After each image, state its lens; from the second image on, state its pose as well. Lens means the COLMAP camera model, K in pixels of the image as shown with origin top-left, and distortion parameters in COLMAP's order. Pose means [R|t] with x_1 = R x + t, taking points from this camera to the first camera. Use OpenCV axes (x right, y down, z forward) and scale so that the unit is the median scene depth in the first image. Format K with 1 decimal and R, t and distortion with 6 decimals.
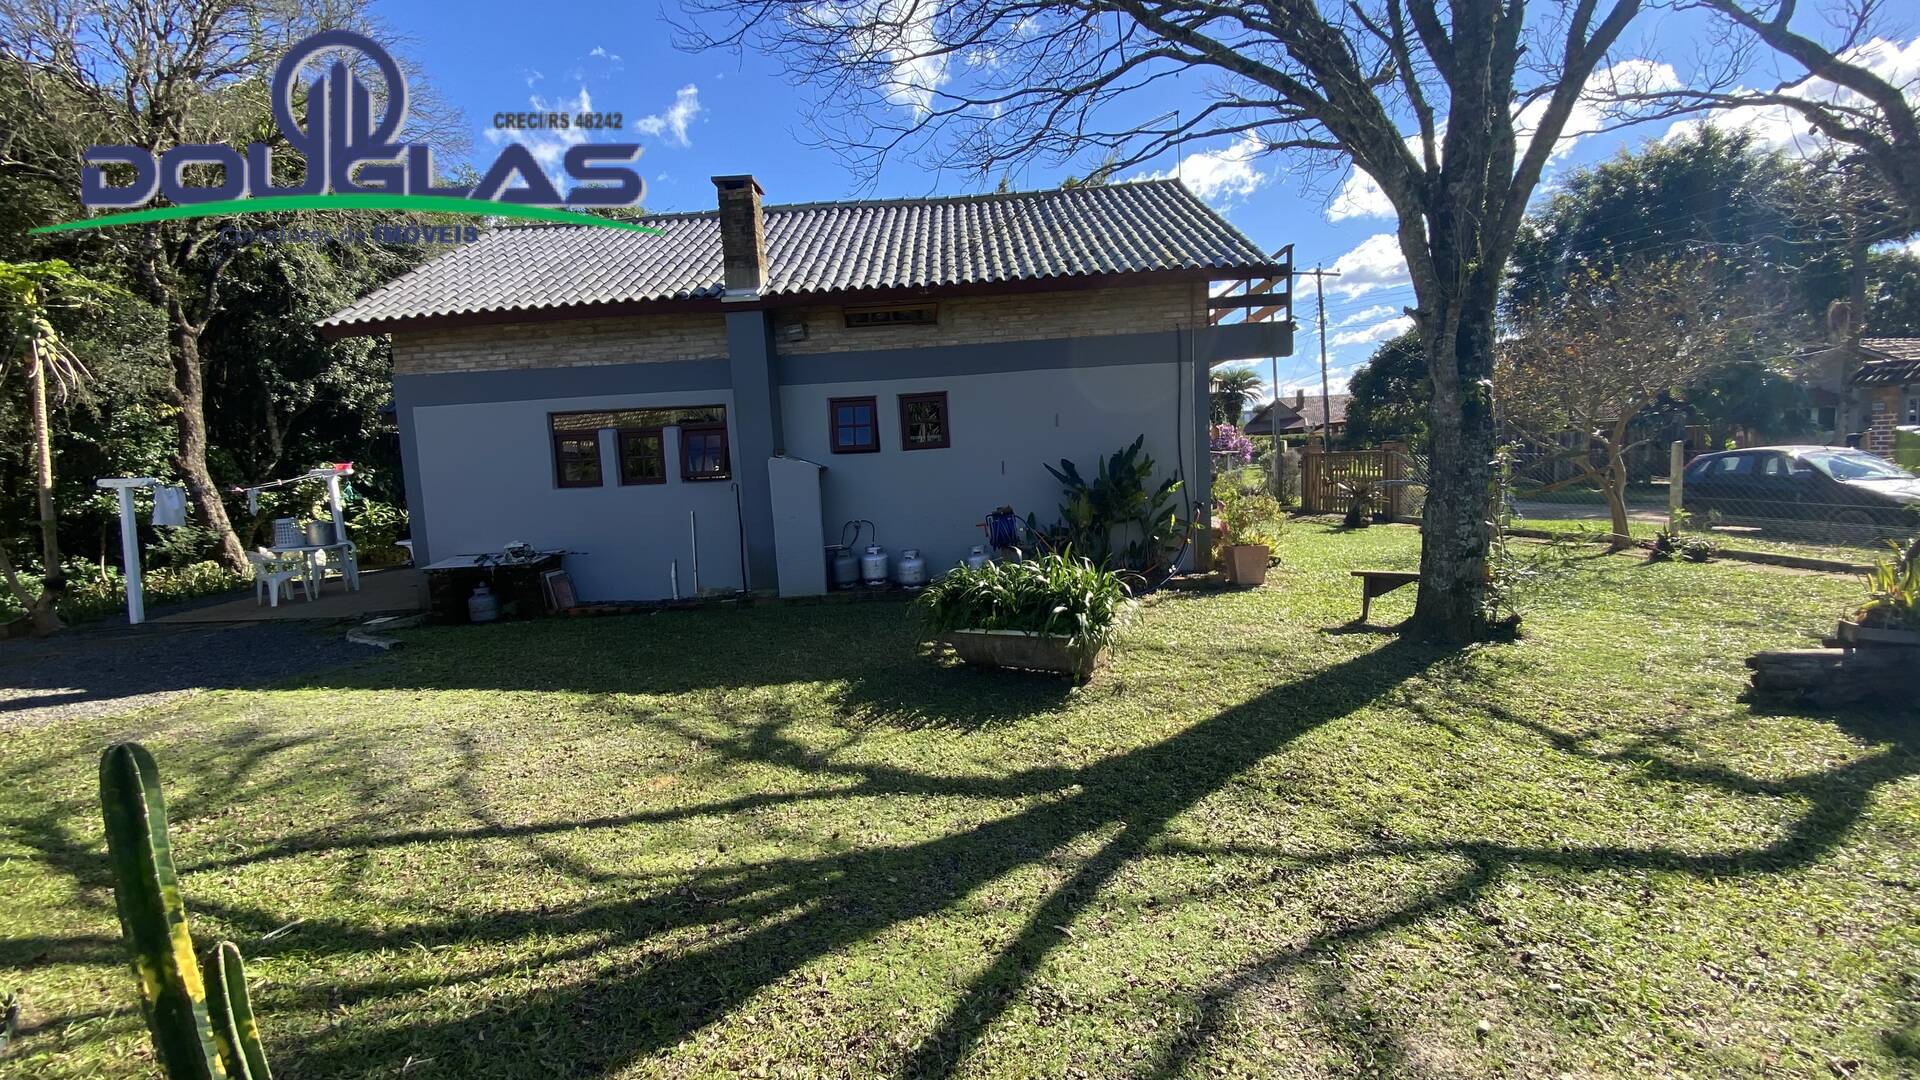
lens RADIAL K [[782.6, 0, 952.4], [0, 782.6, 537.3], [0, 0, 1]] dist [0.035327, -0.026644]
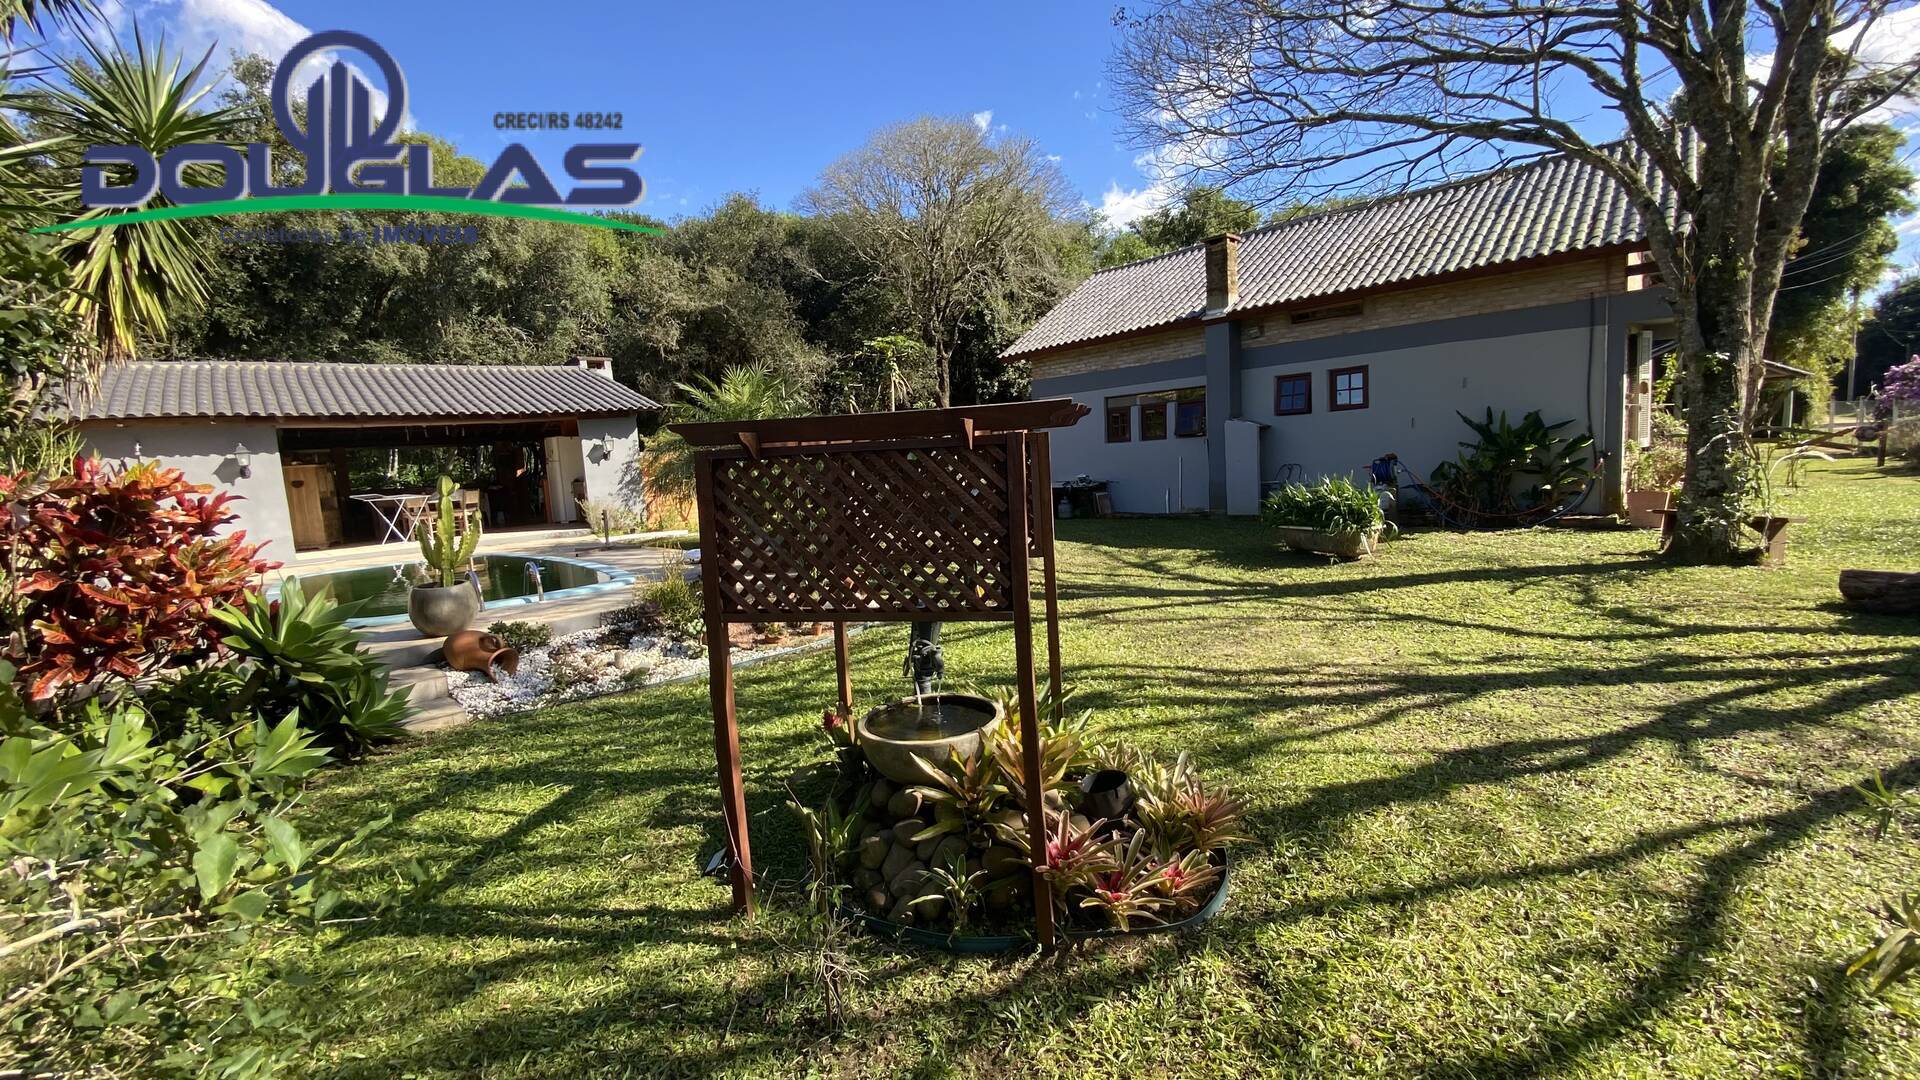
lens RADIAL K [[784.0, 0, 963.6], [0, 784.0, 552.0], [0, 0, 1]] dist [0.033674, -0.027847]
pose [[0.748174, 0.087542, -0.657702, 0.381365], [-0.035218, 0.995100, 0.092389, 0.024571], [0.662568, -0.045960, 0.747591, -0.445897]]
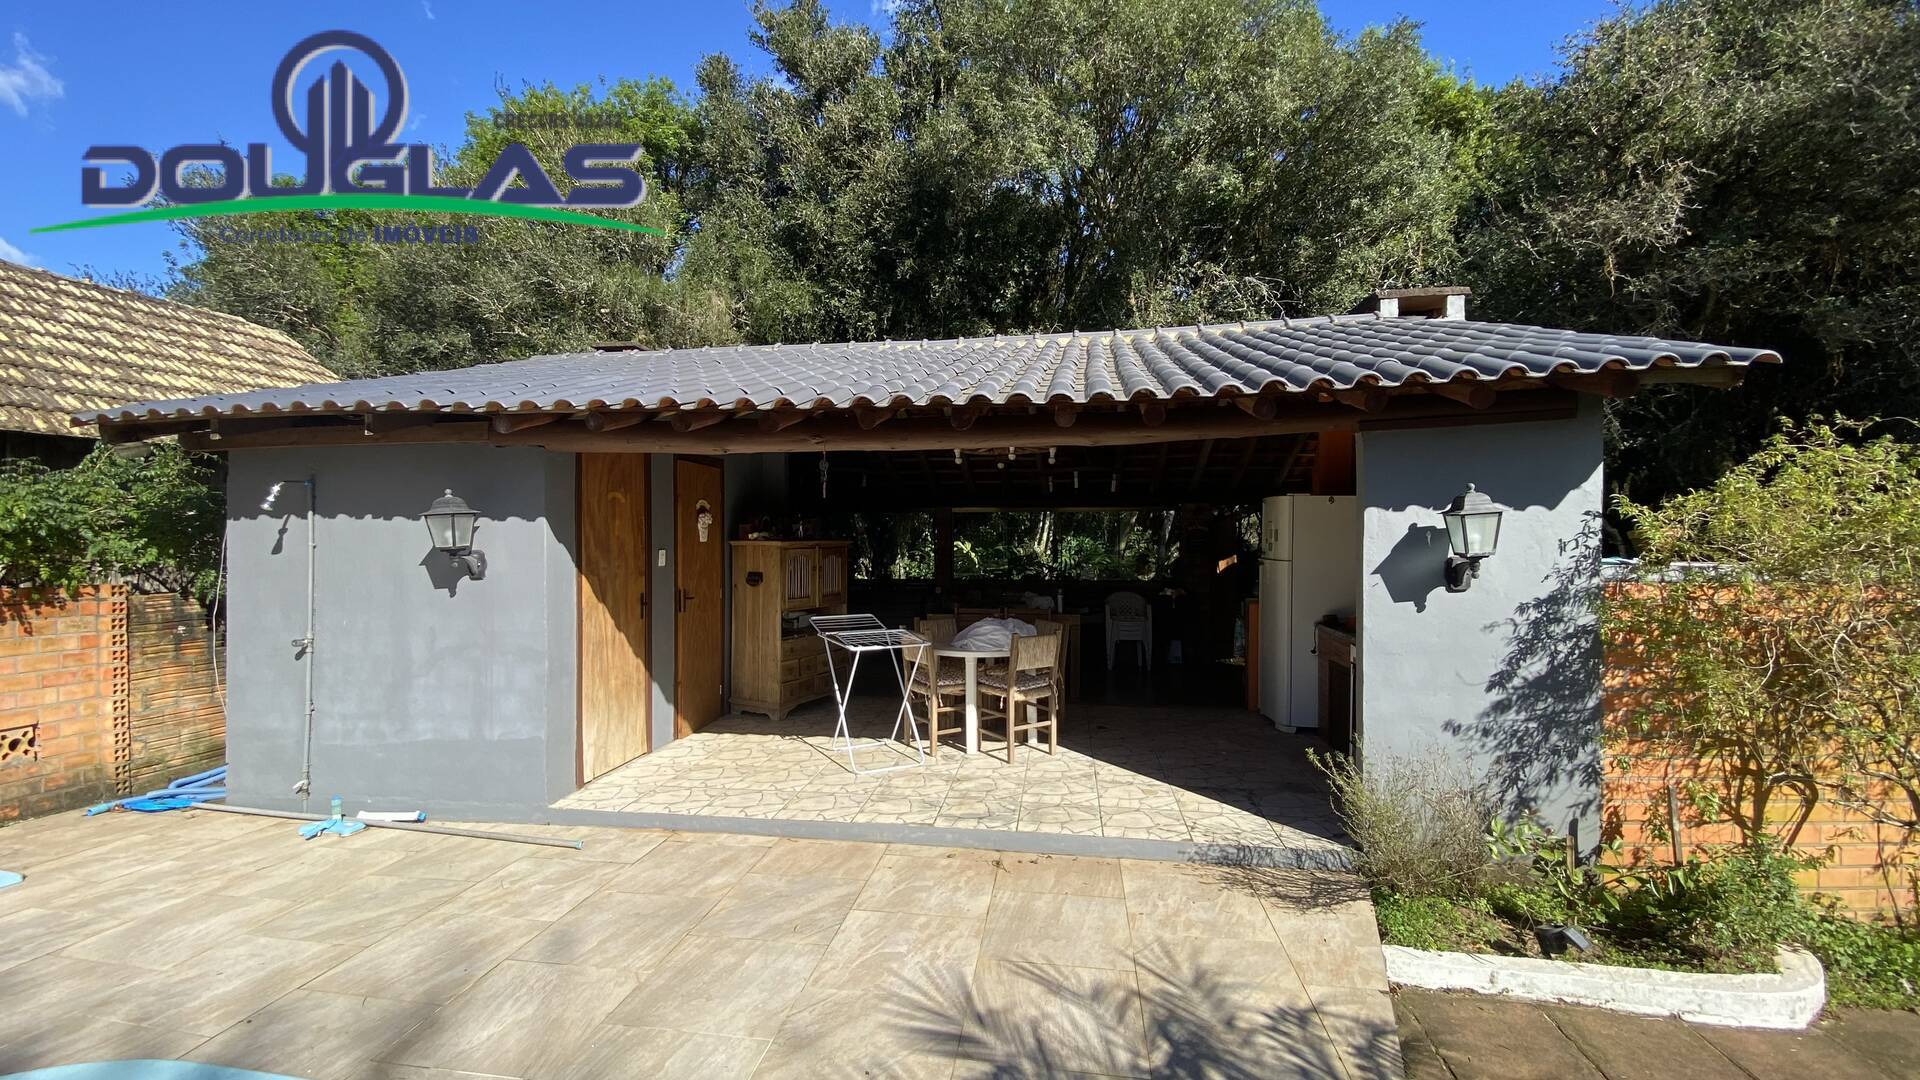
lens RADIAL K [[782.6, 0, 952.4], [0, 782.6, 537.3], [0, 0, 1]] dist [0.035327, -0.026644]
pose [[-0.061836, 0.049869, -0.996840, -0.767172], [-0.088639, 0.994530, 0.055252, -0.011828], [0.994143, 0.091776, -0.057078, 0.026119]]
